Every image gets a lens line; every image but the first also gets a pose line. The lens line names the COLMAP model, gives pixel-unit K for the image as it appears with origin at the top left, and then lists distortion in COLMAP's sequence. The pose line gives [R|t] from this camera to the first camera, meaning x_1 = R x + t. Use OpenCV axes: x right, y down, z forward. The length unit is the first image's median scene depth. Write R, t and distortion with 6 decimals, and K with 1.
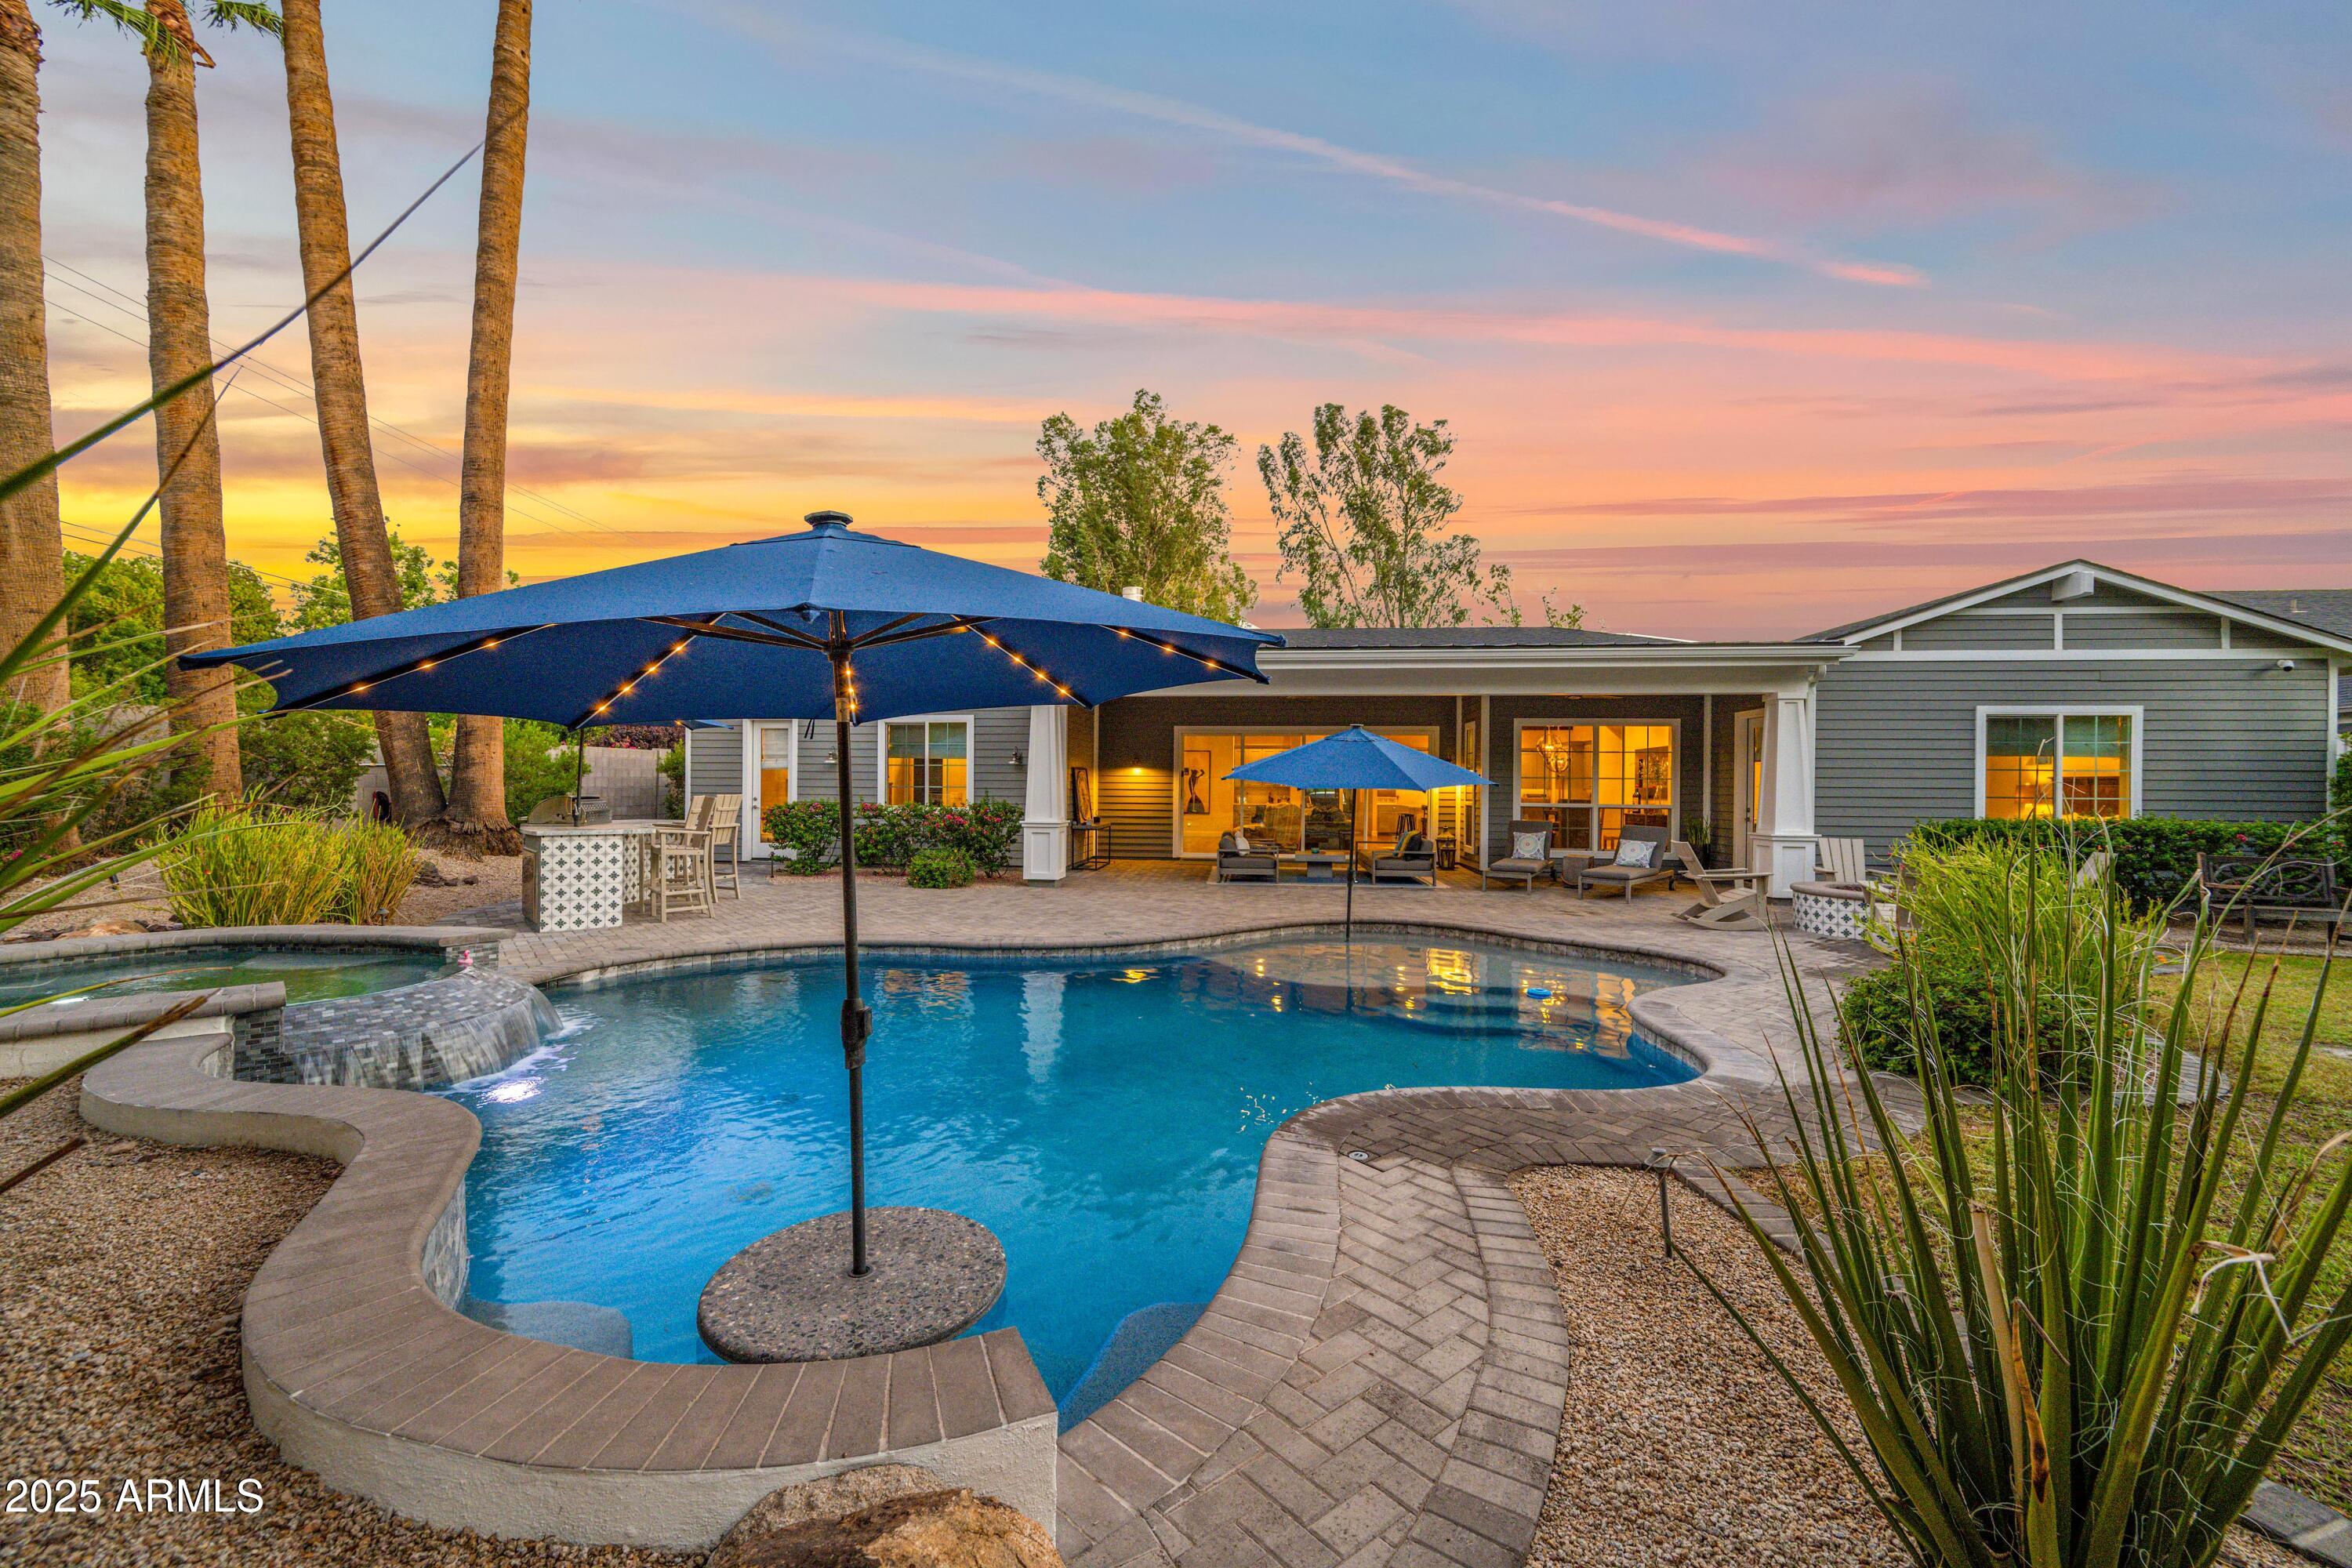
lens RADIAL K [[889.3, 0, 1176.0], [0, 889.3, 784.0], [0, 0, 1]] dist [0.001887, -0.000075]
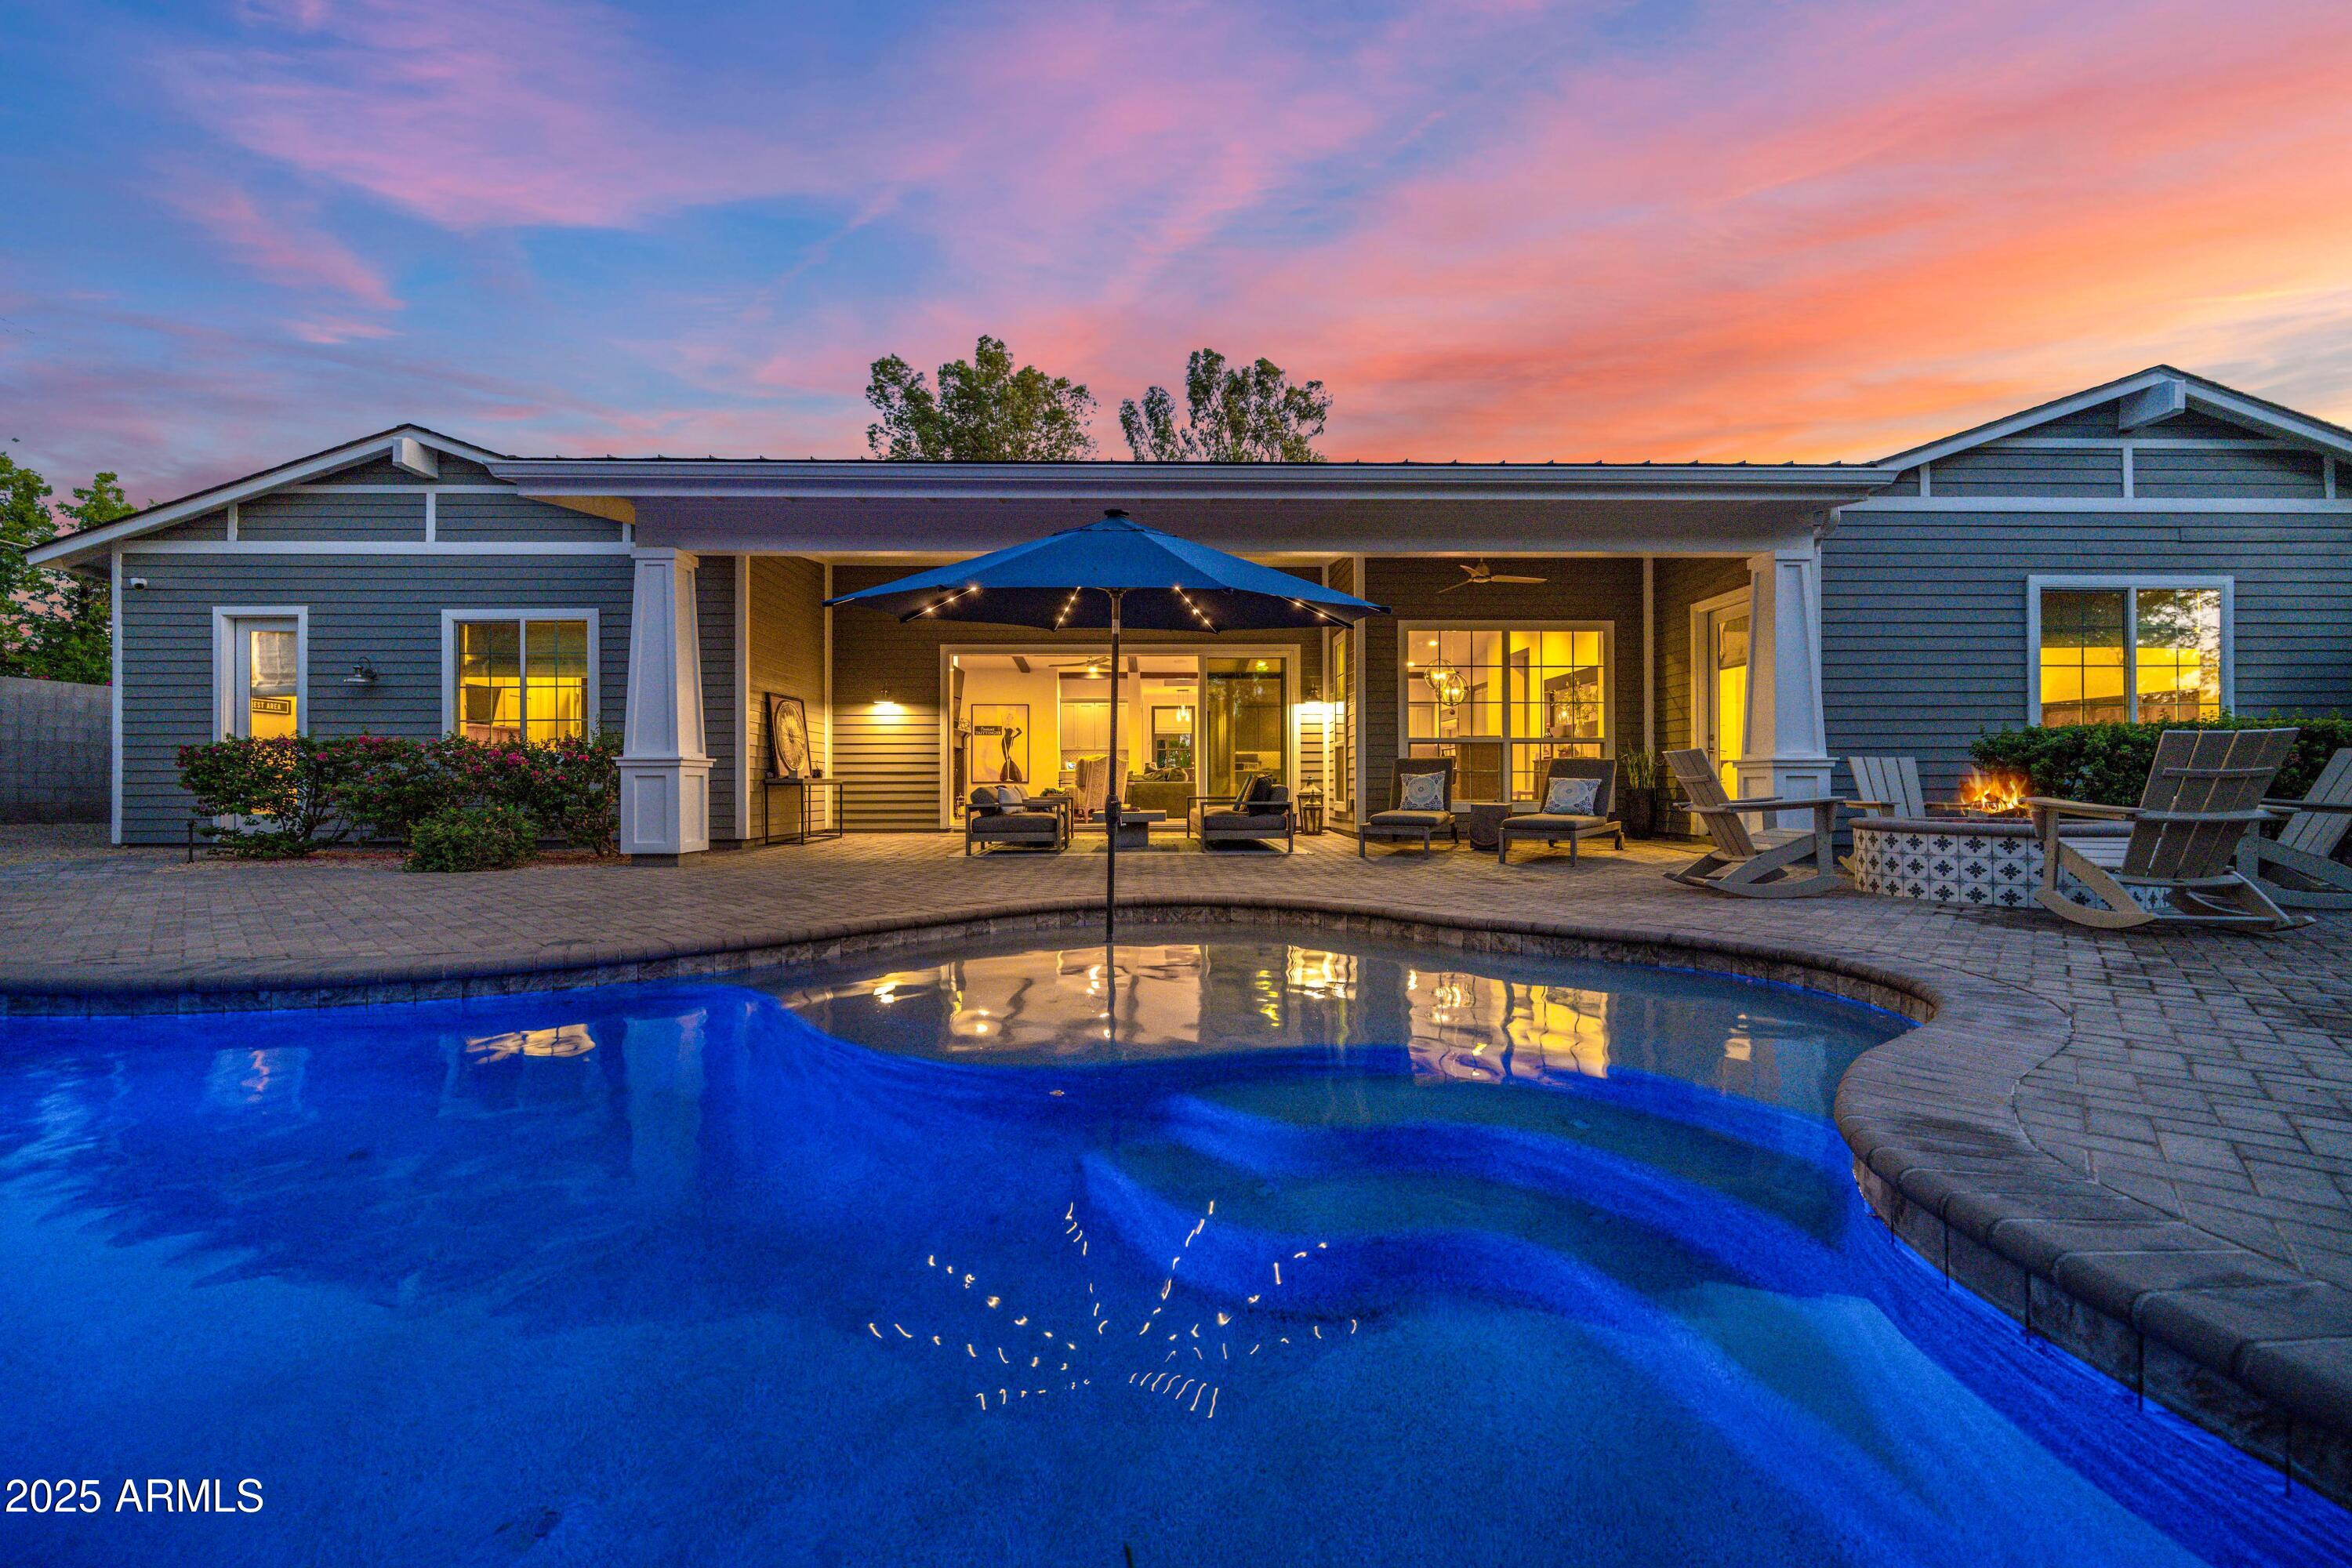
lens RADIAL K [[902.6, 0, 1176.0], [0, 902.6, 784.0], [0, 0, 1]] dist [-0.001352, 0.000082]
pose [[0.991688, -0.012944, 0.128013, 0.105234], [0.012525, 0.999913, 0.004083, 0.052443], [-0.128054, -0.002446, 0.991764, 0.295745]]
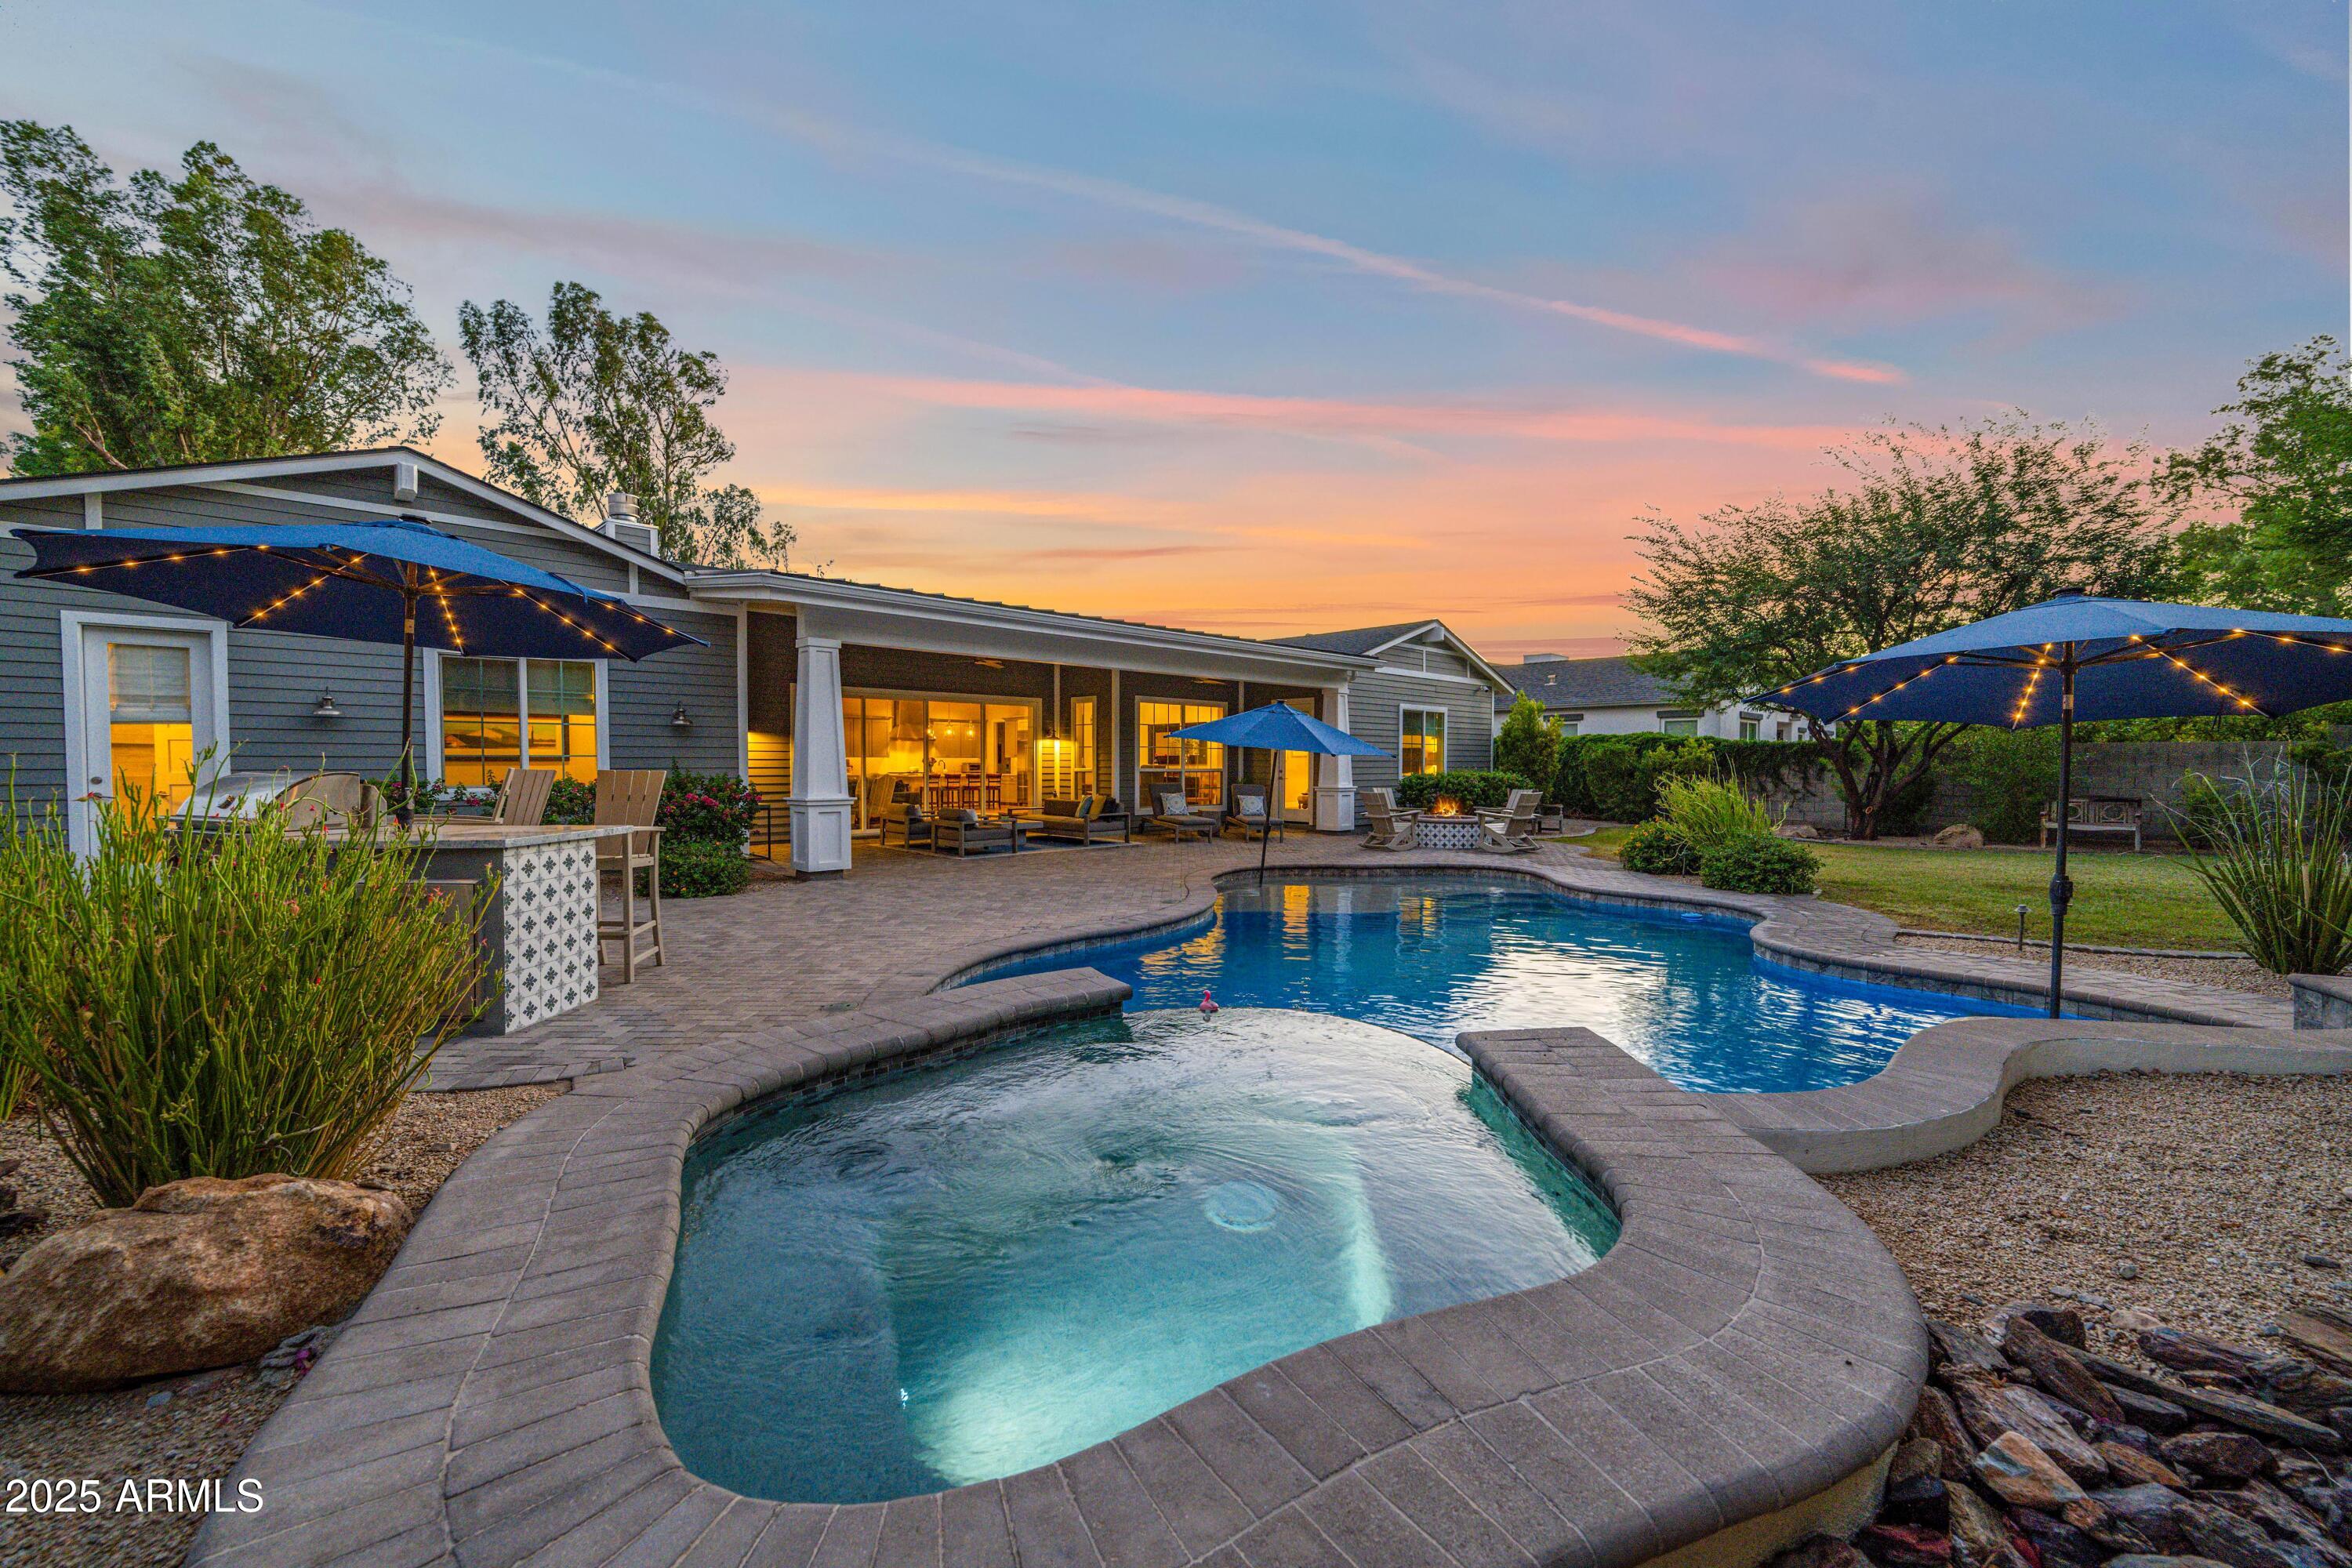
lens RADIAL K [[902.6, 0, 1176.0], [0, 902.6, 784.0], [0, 0, 1]] dist [-0.001352, 0.000082]
pose [[0.640455, -0.024971, 0.767589, -0.475665], [0.003768, 0.999561, 0.029374, 0.006224], [-0.767986, -0.015920, 0.640268, 0.211354]]
